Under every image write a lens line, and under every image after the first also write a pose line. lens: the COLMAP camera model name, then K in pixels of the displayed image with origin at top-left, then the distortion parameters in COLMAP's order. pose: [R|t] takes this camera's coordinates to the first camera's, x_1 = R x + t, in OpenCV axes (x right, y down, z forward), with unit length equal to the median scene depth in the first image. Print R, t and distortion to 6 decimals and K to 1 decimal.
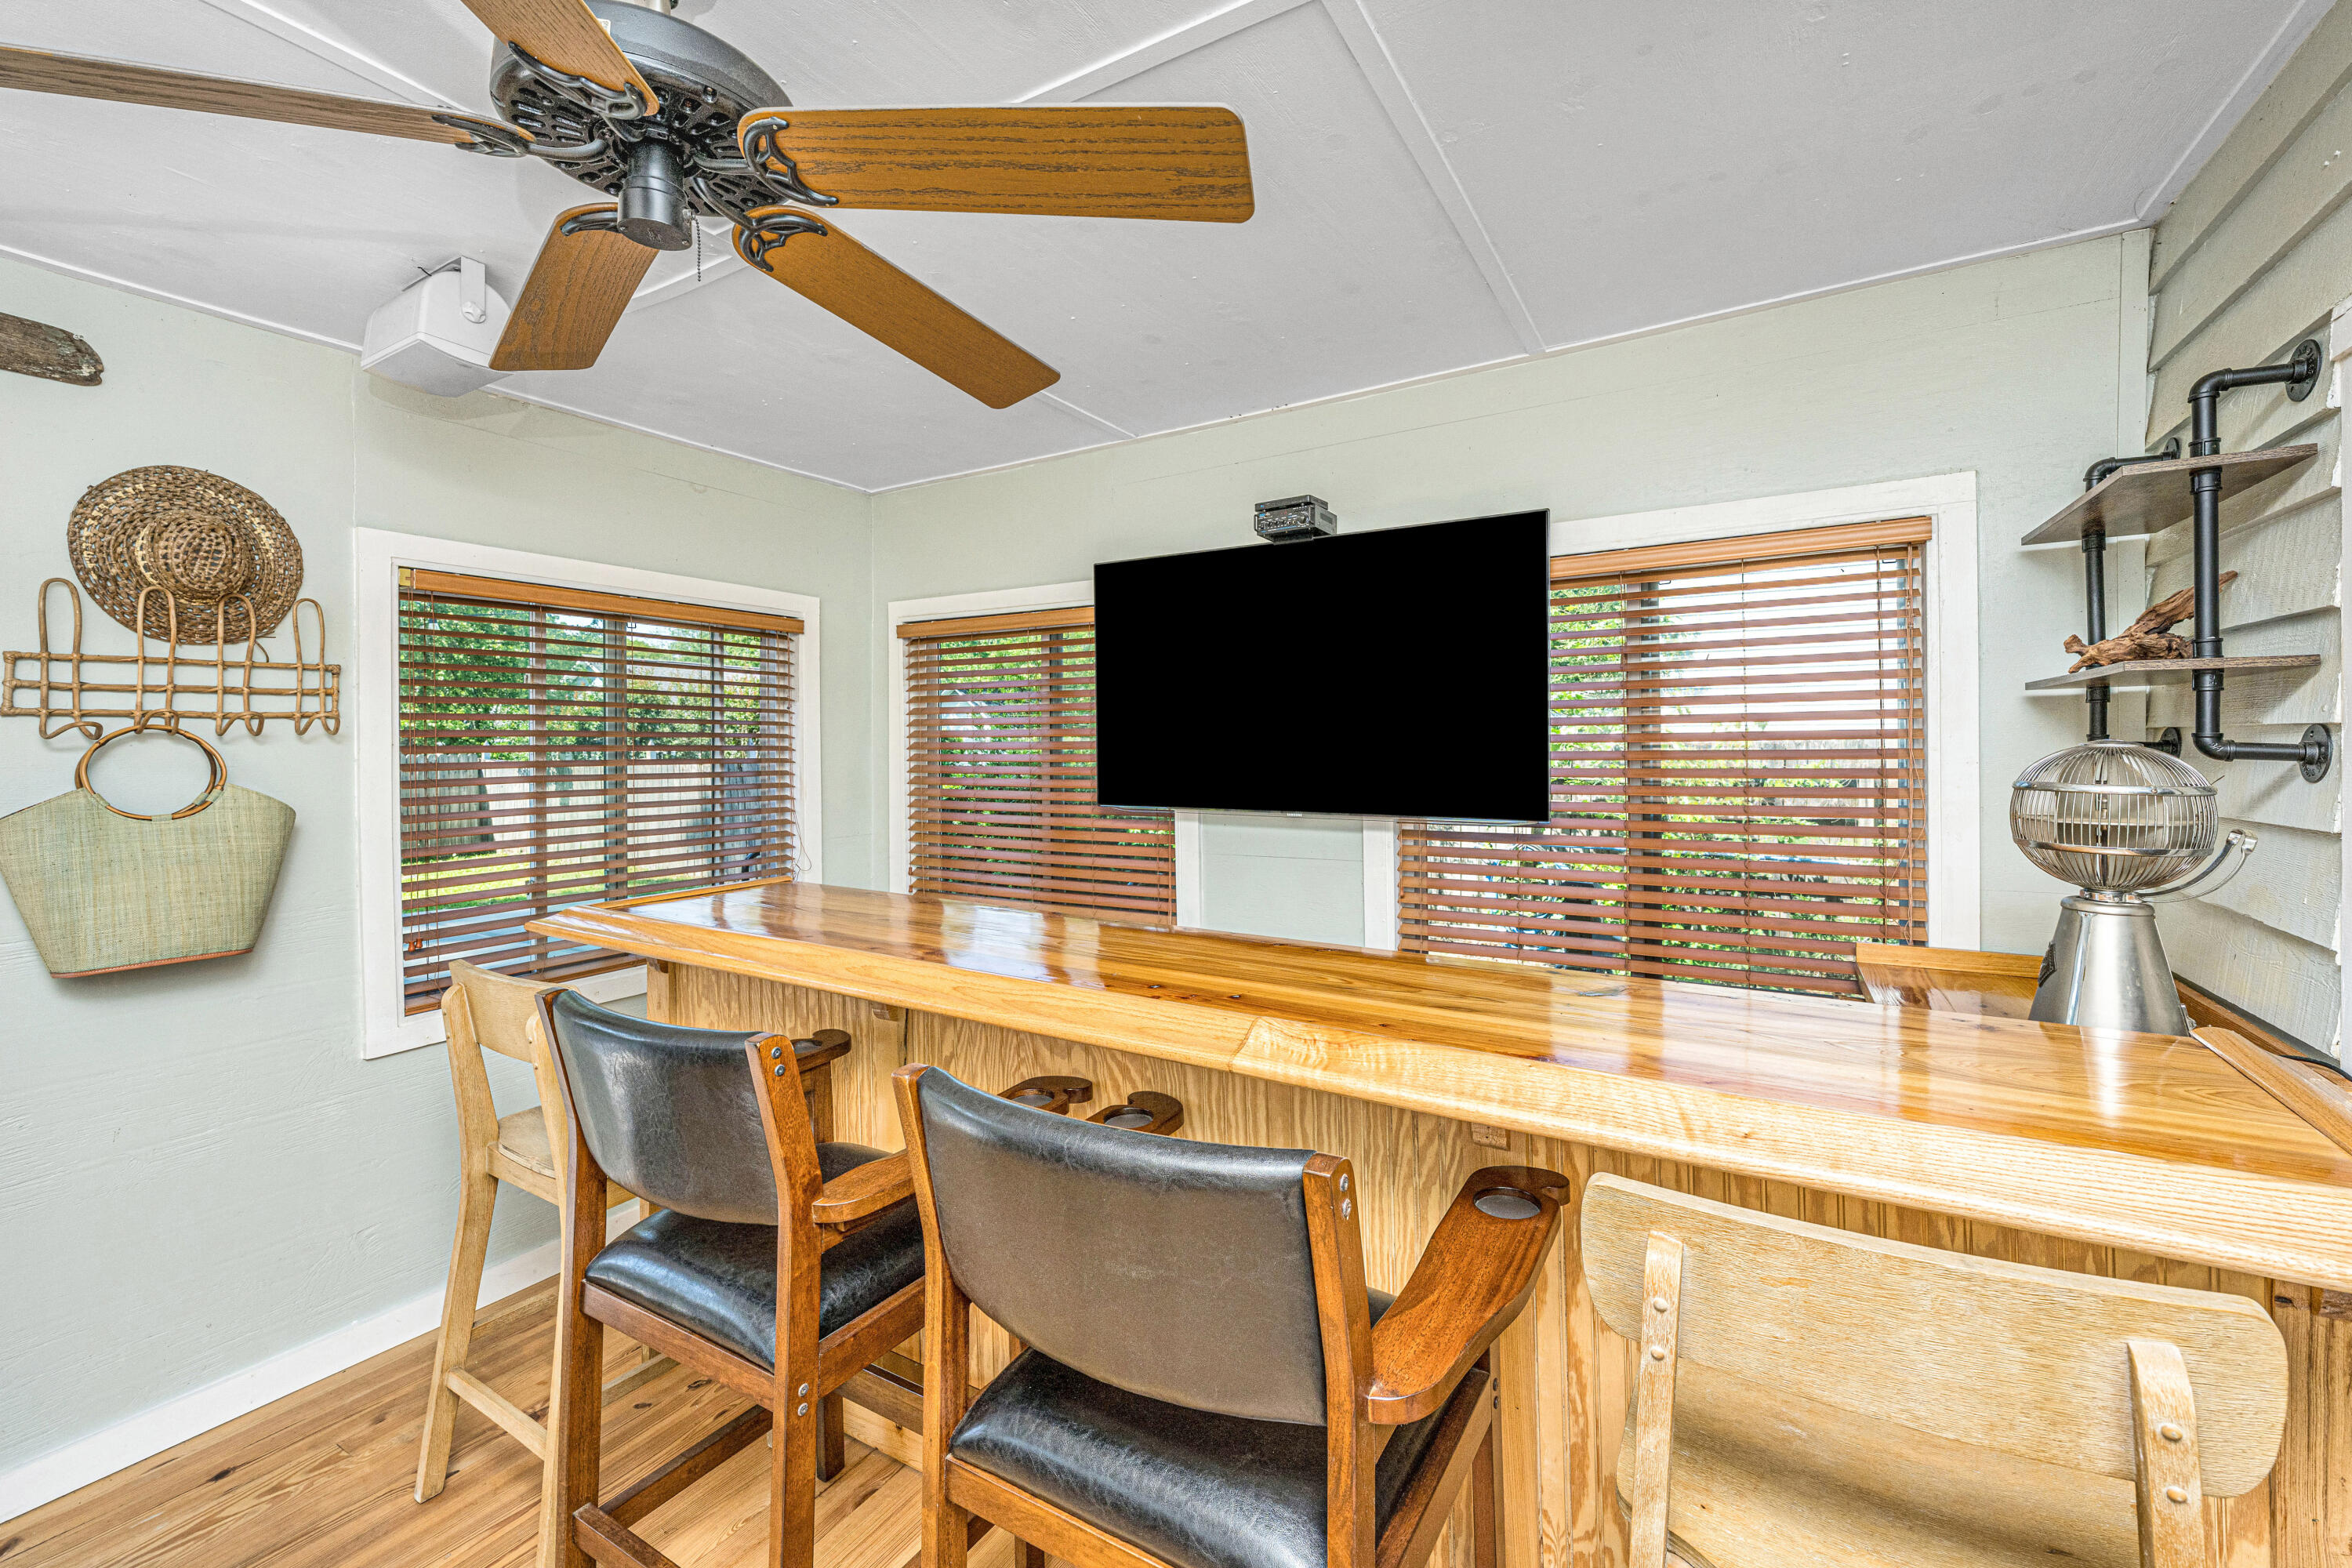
lens RADIAL K [[985.9, 0, 1118.5], [0, 985.9, 733.2], [0, 0, 1]] dist [-0.000008, 0.000150]
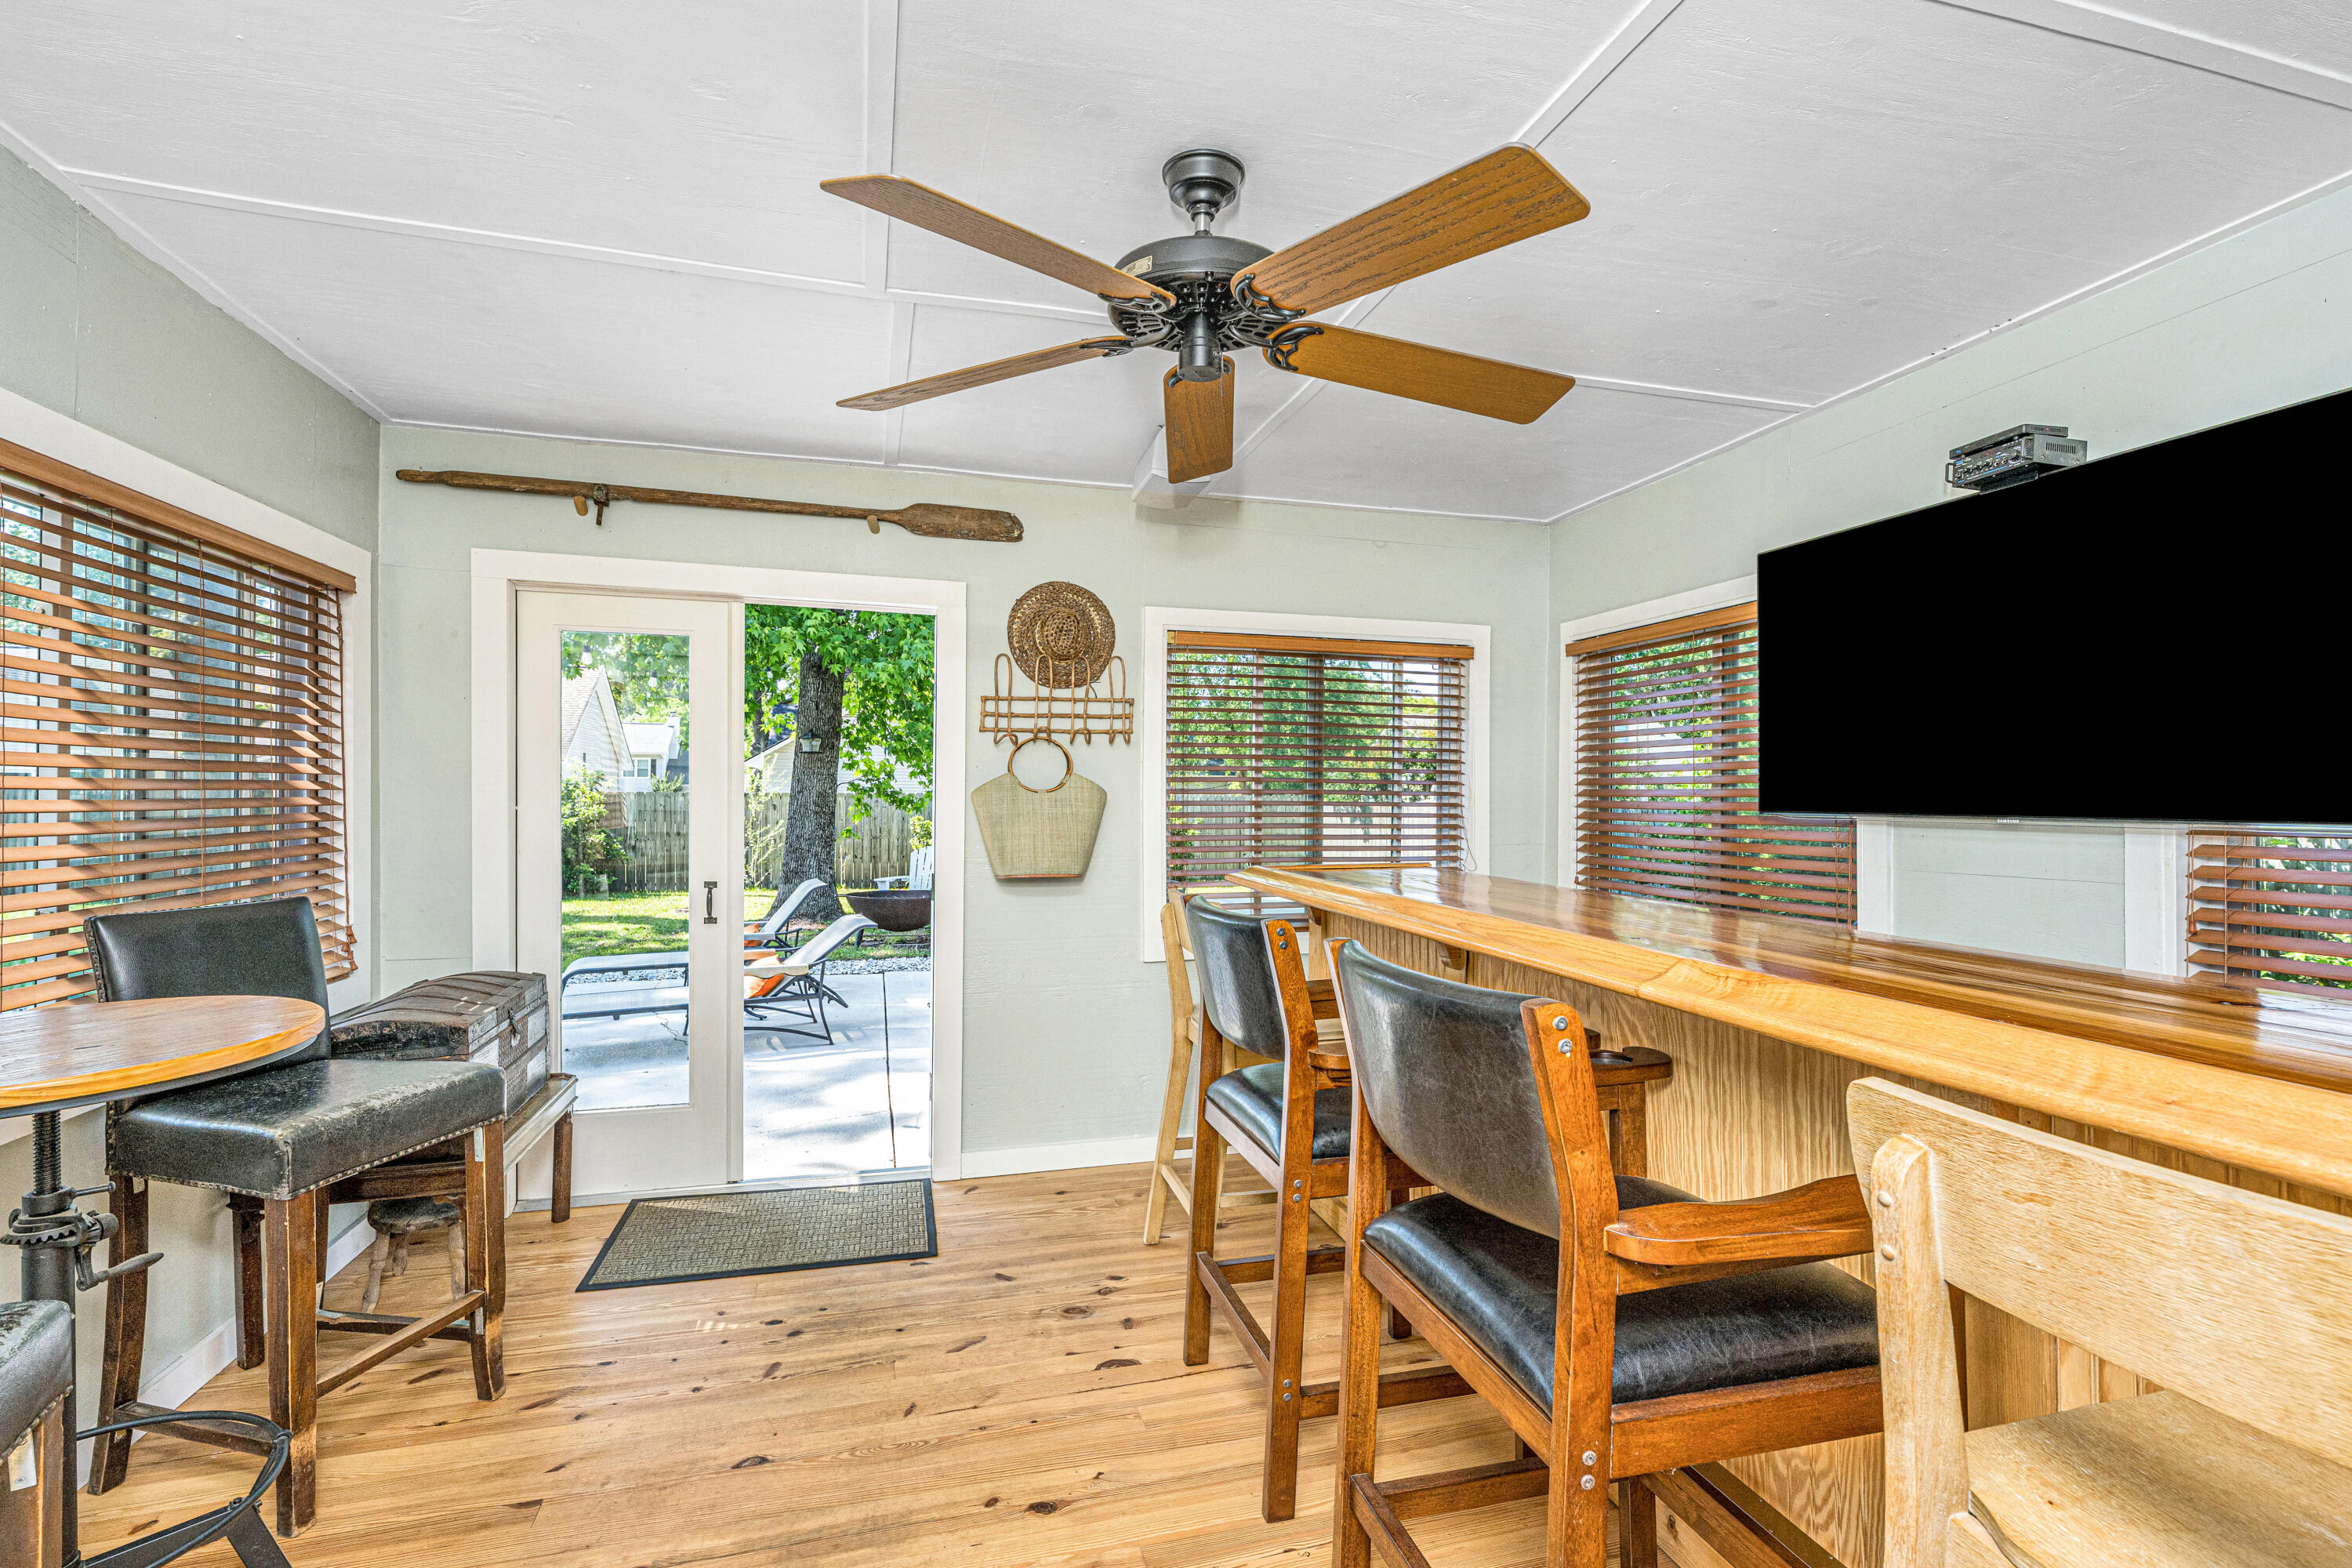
lens RADIAL K [[966.1, 0, 1170.9], [0, 966.1, 757.7], [0, 0, 1]] dist [0.001495, 0.000255]
pose [[0.744989, -0.019834, -0.666781, 0.268949], [0.002572, 0.999636, -0.026861, 0.069602], [0.667071, 0.018296, 0.744769, -0.070077]]
